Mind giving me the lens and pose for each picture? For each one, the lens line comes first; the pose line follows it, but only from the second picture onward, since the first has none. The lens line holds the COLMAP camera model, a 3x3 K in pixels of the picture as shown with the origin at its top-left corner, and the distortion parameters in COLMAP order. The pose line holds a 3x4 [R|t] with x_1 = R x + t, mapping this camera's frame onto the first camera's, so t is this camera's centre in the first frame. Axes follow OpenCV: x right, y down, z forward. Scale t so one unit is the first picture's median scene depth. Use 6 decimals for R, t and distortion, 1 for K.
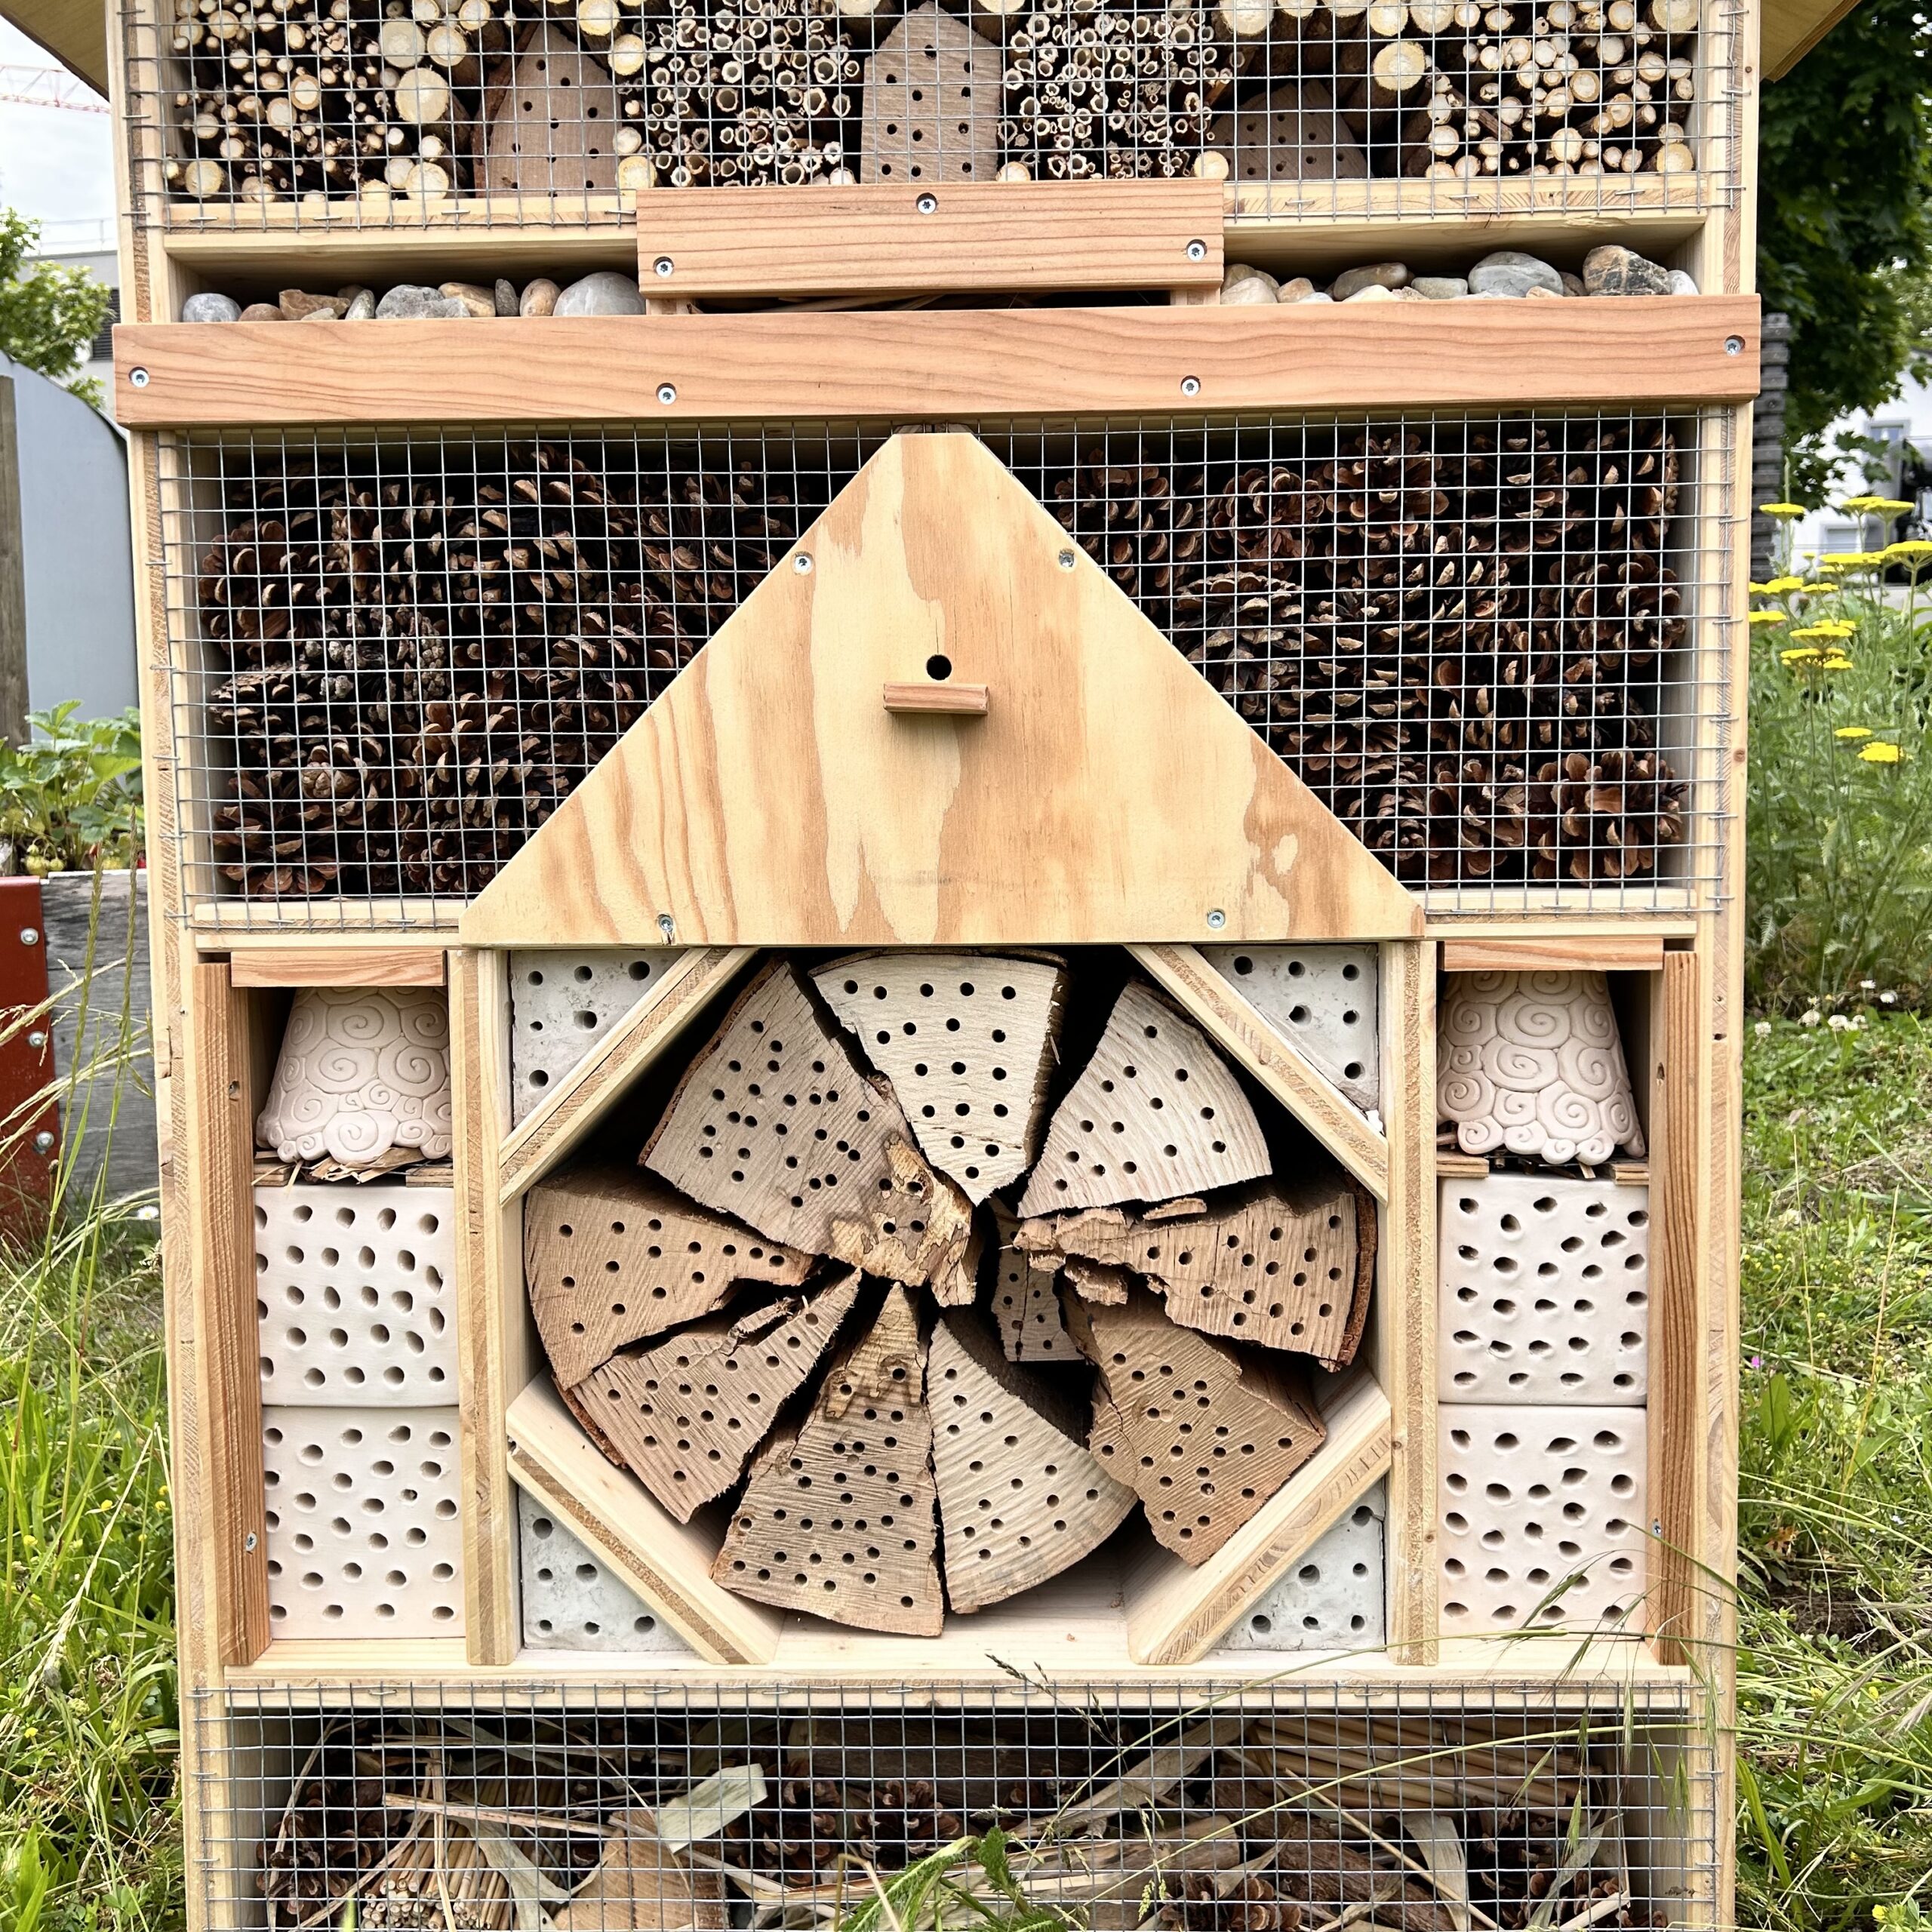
lens RADIAL K [[2010.6, 0, 983.1], [0, 2010.6, 962.8], [0, 0, 1]] dist [0.154258, -0.413124]
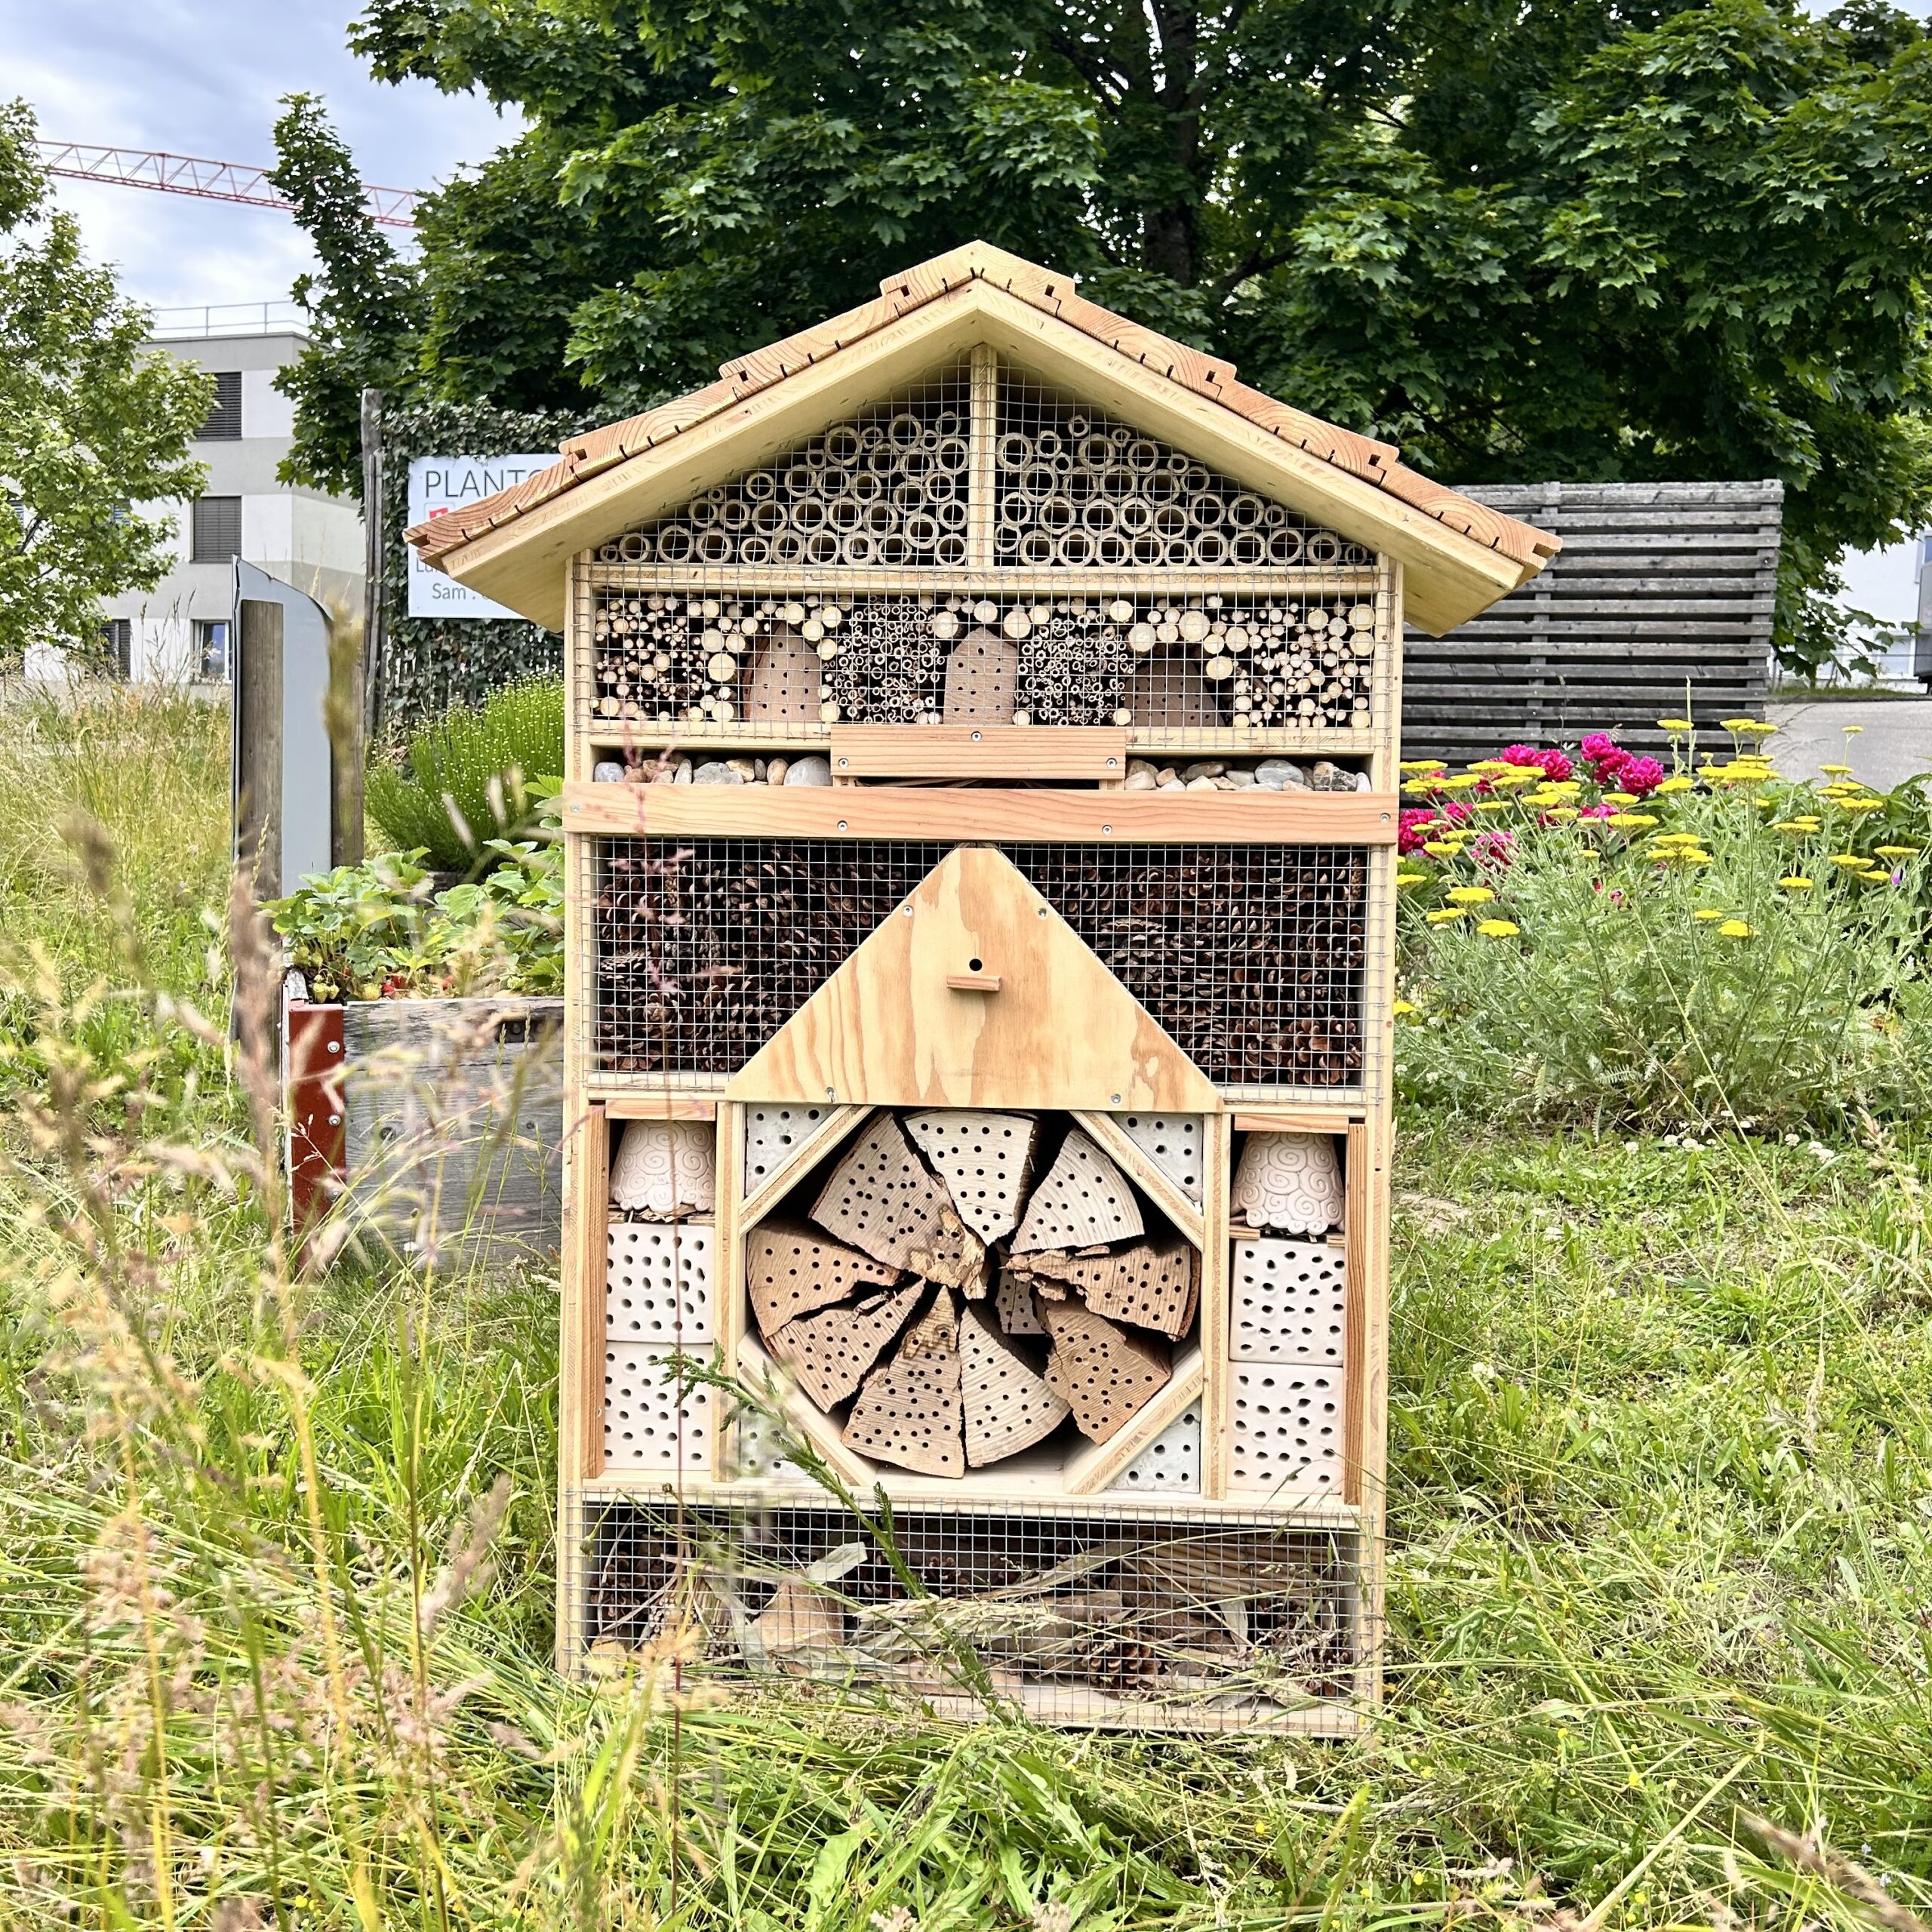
lens RADIAL K [[2009.3, 0, 960.7], [0, 2009.3, 955.2], [0, 0, 1]] dist [0.188346, -0.537392]
pose [[0.998984, 0.028571, -0.034840, 0.029479], [-0.029963, 0.998746, -0.040102, -0.074609], [0.033650, 0.041106, 0.998588, -0.896882]]
